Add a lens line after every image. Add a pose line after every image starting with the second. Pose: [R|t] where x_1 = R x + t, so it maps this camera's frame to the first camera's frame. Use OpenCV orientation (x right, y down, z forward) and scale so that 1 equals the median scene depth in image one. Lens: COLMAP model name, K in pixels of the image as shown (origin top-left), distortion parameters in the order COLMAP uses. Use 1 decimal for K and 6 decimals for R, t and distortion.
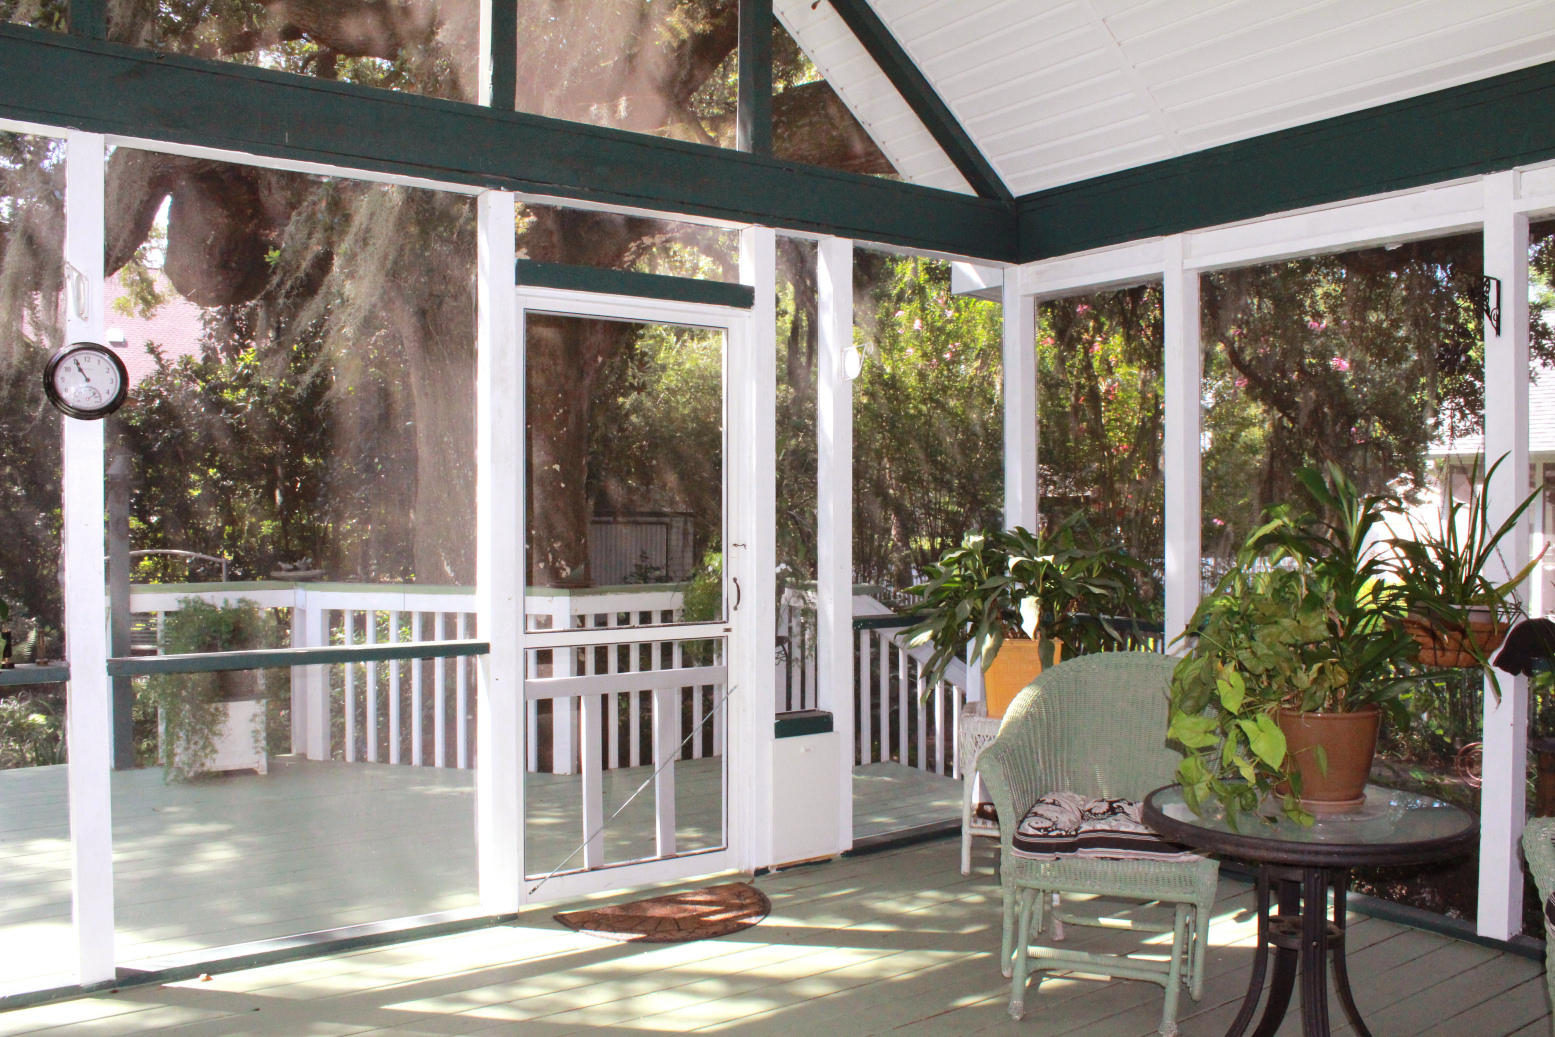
lens RADIAL K [[1309.3, 0, 777.5], [0, 1309.3, 518.5], [0, 0, 1]] dist [-0.155394, 0.096914]
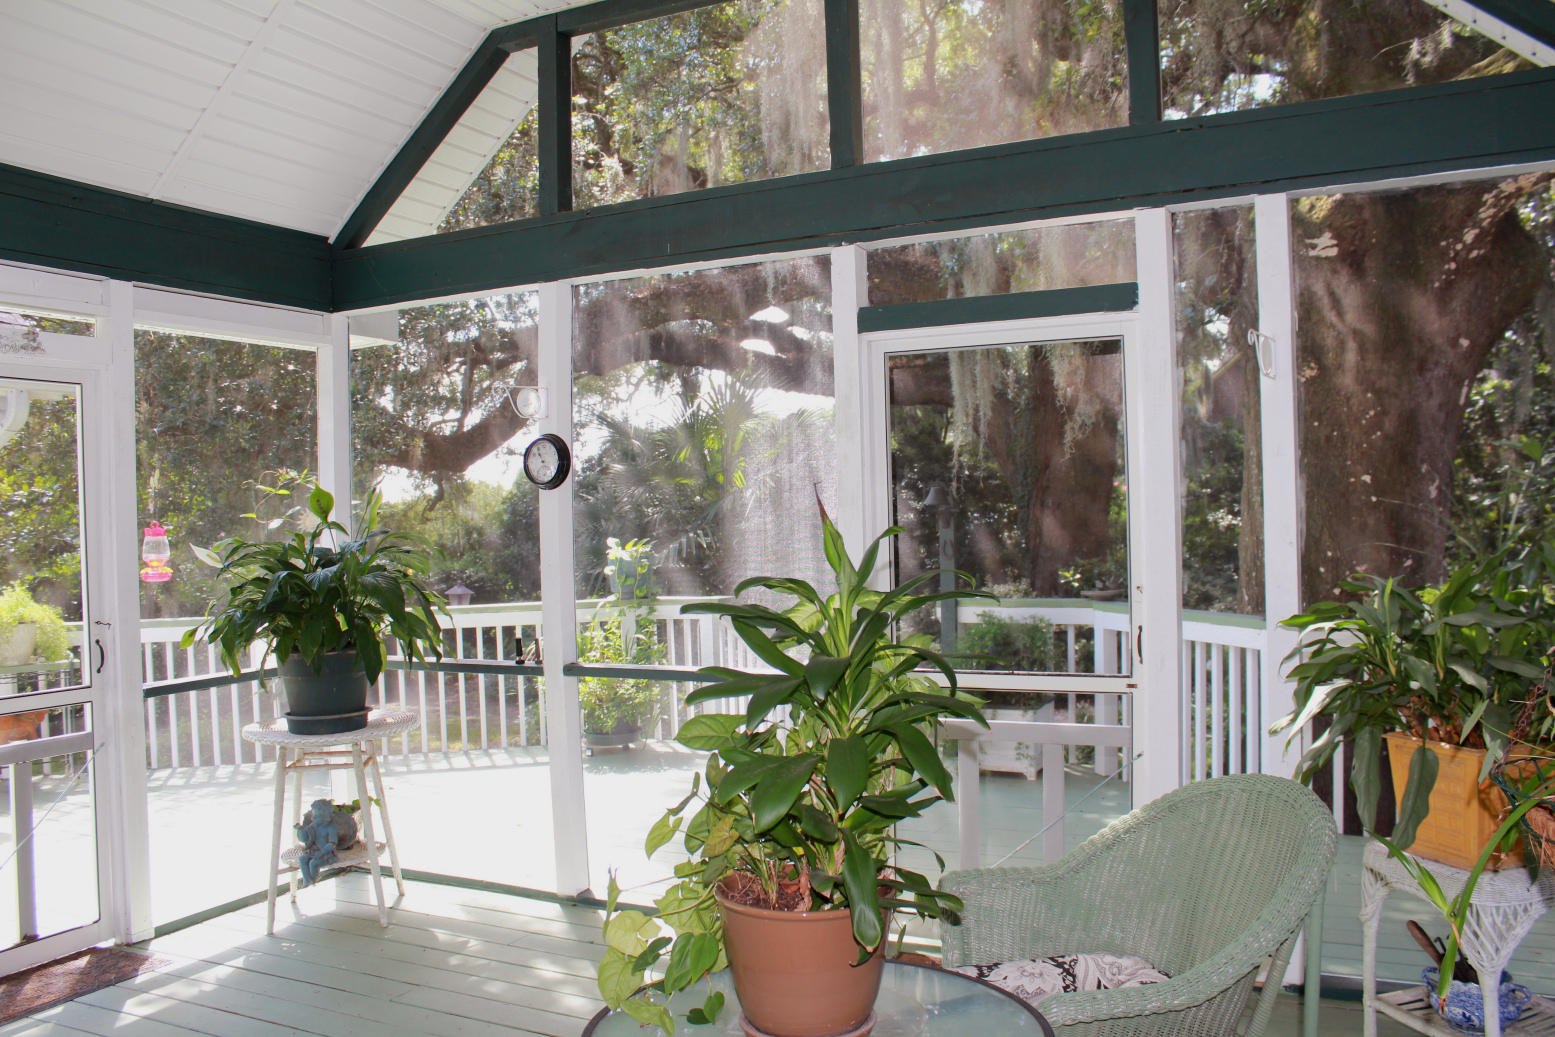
lens RADIAL K [[1309.3, 0, 777.5], [0, 1309.3, 518.5], [0, 0, 1]] dist [-0.155394, 0.096914]
pose [[0.467785, -0.009725, -0.883789, 0.641702], [0.017465, 0.999846, -0.001758, -0.029410], [0.883670, -0.014613, 0.467883, 0.421135]]
